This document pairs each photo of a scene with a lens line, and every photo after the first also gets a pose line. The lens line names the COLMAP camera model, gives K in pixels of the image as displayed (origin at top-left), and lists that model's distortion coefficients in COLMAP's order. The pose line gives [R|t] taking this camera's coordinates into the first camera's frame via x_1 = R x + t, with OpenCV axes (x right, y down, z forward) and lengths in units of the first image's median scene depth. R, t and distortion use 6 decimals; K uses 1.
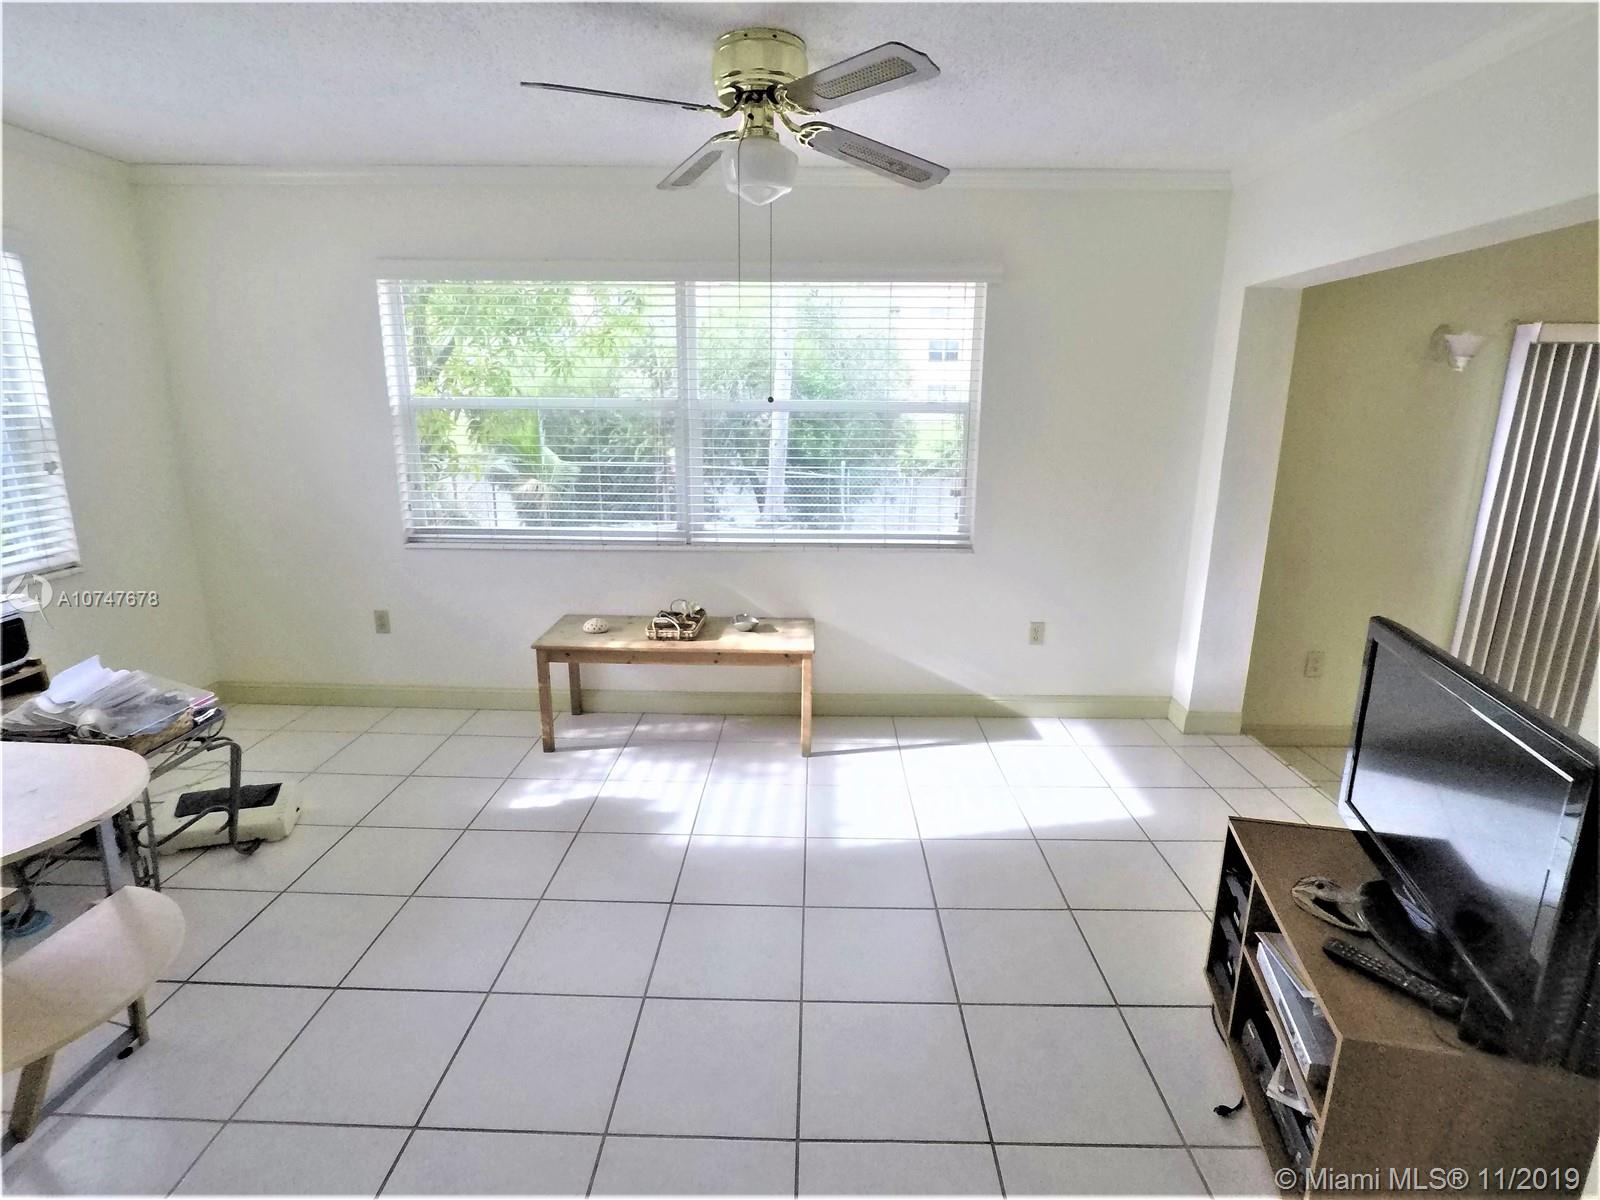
lens RADIAL K [[805.5, 0, 792.8], [0, 805.5, 604.5], [0, 0, 1]] dist [-0.021441, 0.006524]
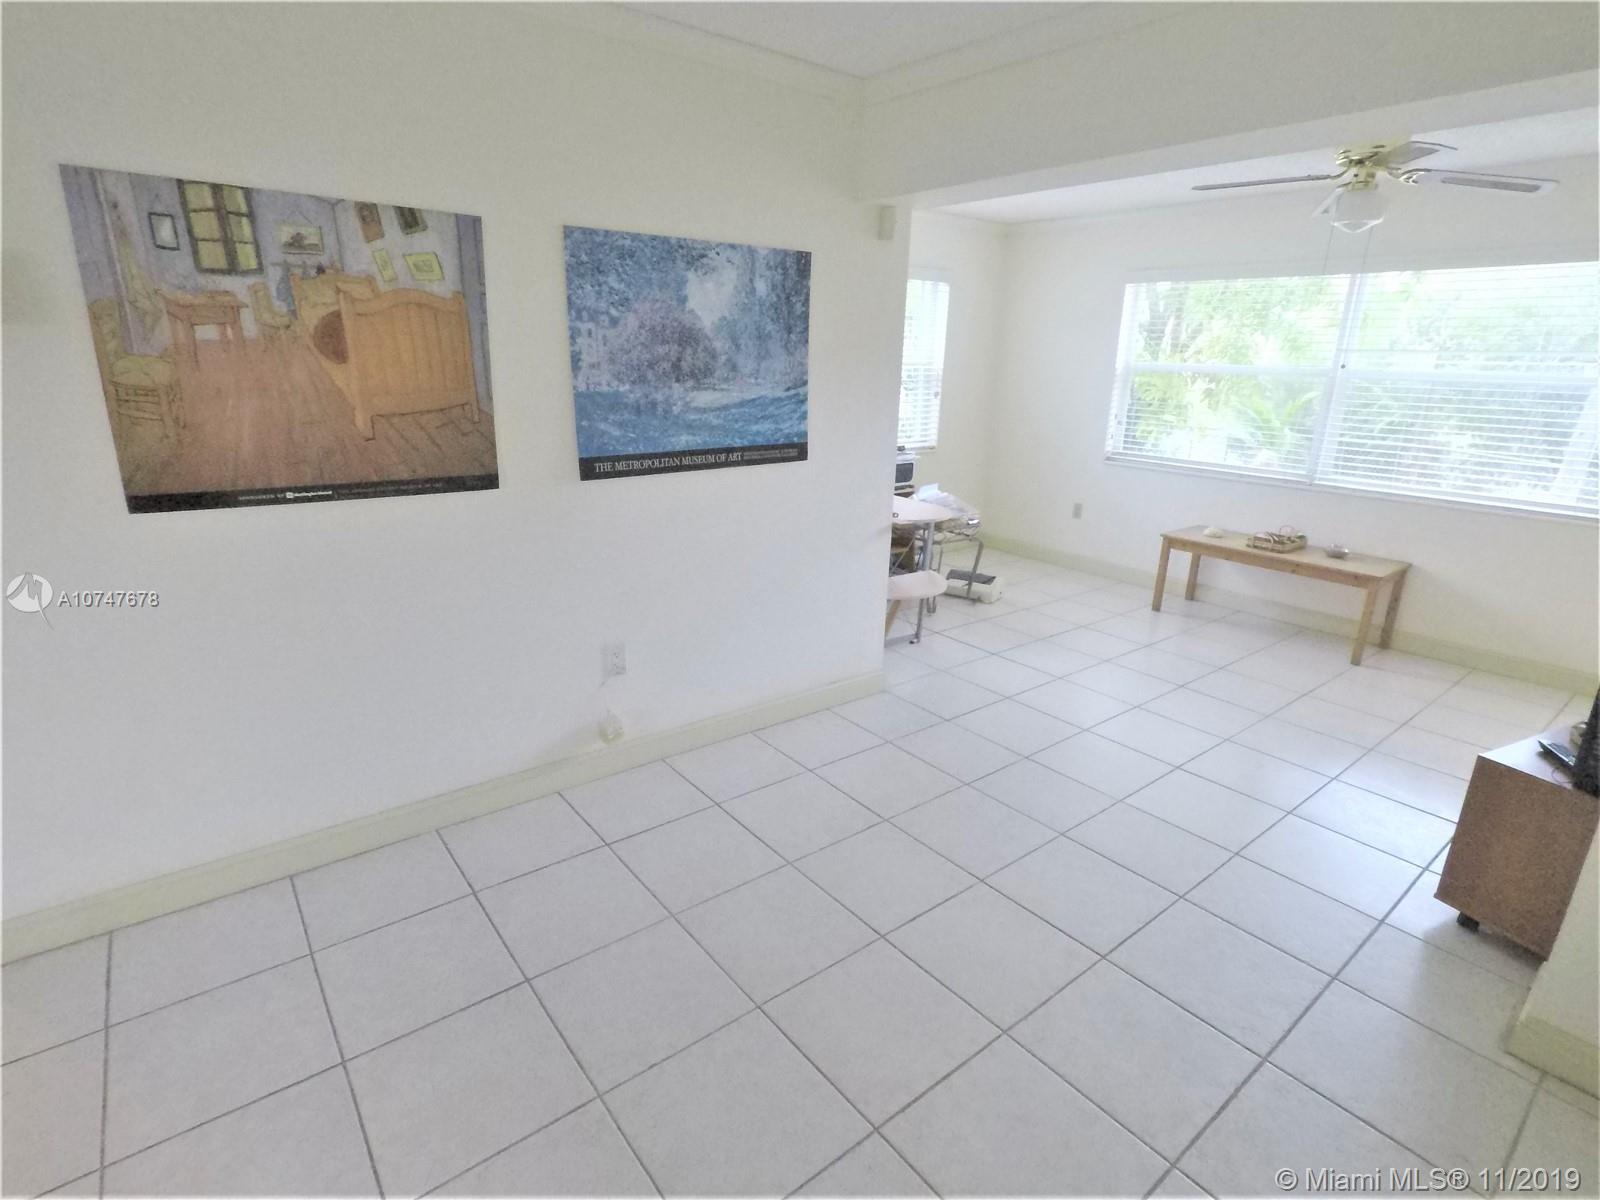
lens RADIAL K [[805.5, 0, 799.4], [0, 805.5, 601.6], [0, 0, 1]] dist [-0.021441, 0.006524]
pose [[0.635905, 0.231968, -0.736081, 0.379209], [-0.209766, 0.969805, 0.124405, 0.132969], [0.742713, 0.075295, 0.665363, -0.474433]]
